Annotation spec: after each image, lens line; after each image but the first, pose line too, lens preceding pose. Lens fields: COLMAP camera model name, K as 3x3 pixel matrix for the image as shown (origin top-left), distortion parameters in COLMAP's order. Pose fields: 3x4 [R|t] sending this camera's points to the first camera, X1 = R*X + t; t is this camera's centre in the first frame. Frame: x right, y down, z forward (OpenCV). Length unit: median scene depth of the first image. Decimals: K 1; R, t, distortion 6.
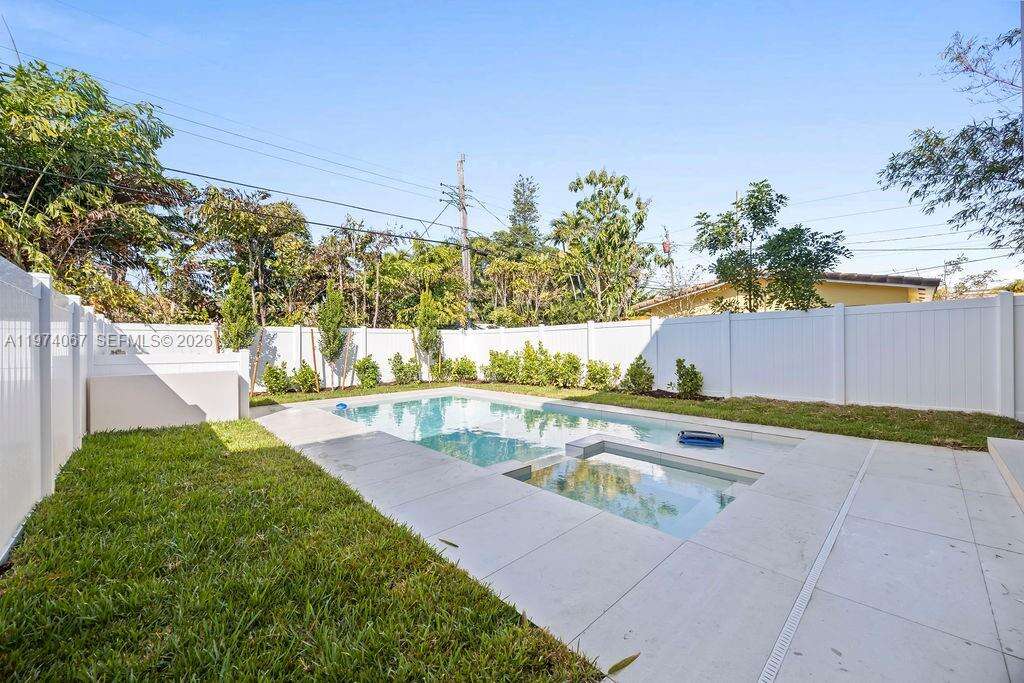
lens RADIAL K [[409.7, 0, 512.0], [0, 409.7, 341.5], [0, 0, 1]] dist [0.000205, 0.000008]
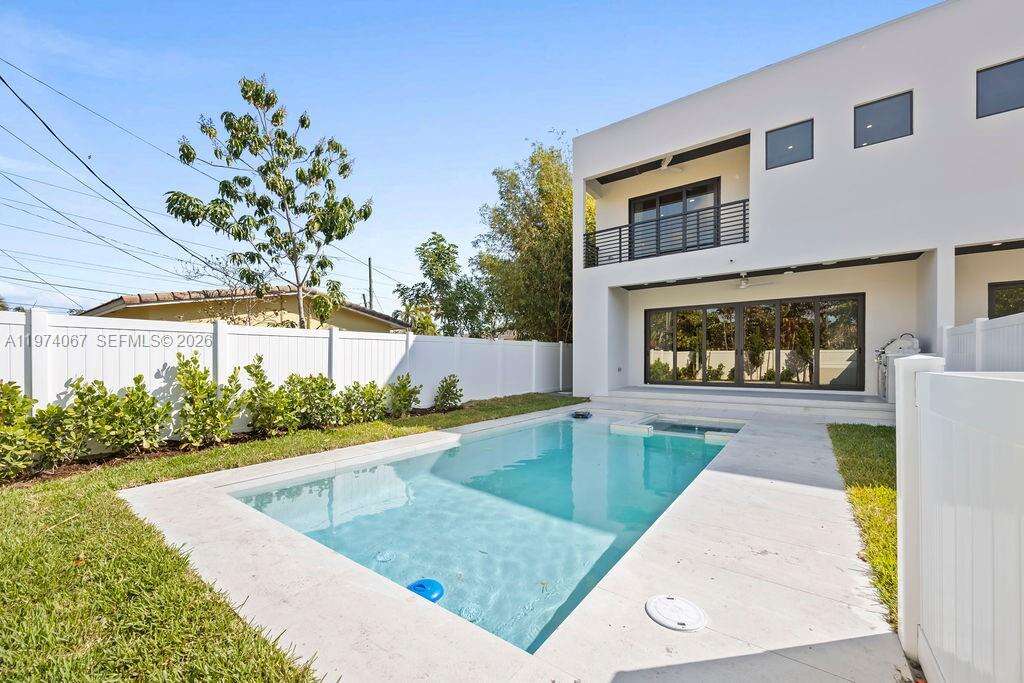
lens RADIAL K [[396.5, 0, 511.9], [0, 396.5, 350.9], [0, 0, 1]] dist [0.001793, 0.000482]
pose [[-0.147806, 0.034687, 0.988408, -0.603857], [-0.001323, 0.999377, -0.035270, 0.016859], [-0.989015, -0.006521, -0.147668, 0.927517]]
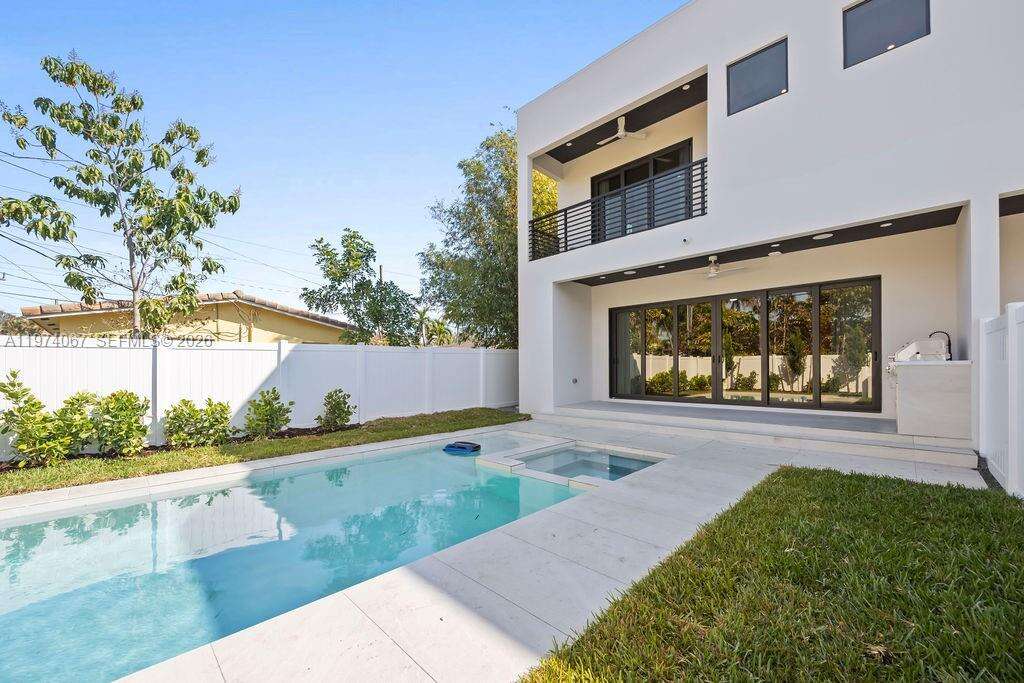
lens RADIAL K [[397.6, 0, 511.1], [0, 397.6, 355.5], [0, 0, 1]] dist [0.000129, -0.000450]
pose [[-0.007261, 0.039271, 0.999202, -0.455069], [0.003378, 0.999224, -0.039247, 0.004142], [-0.999968, 0.003091, -0.007388, 0.567216]]
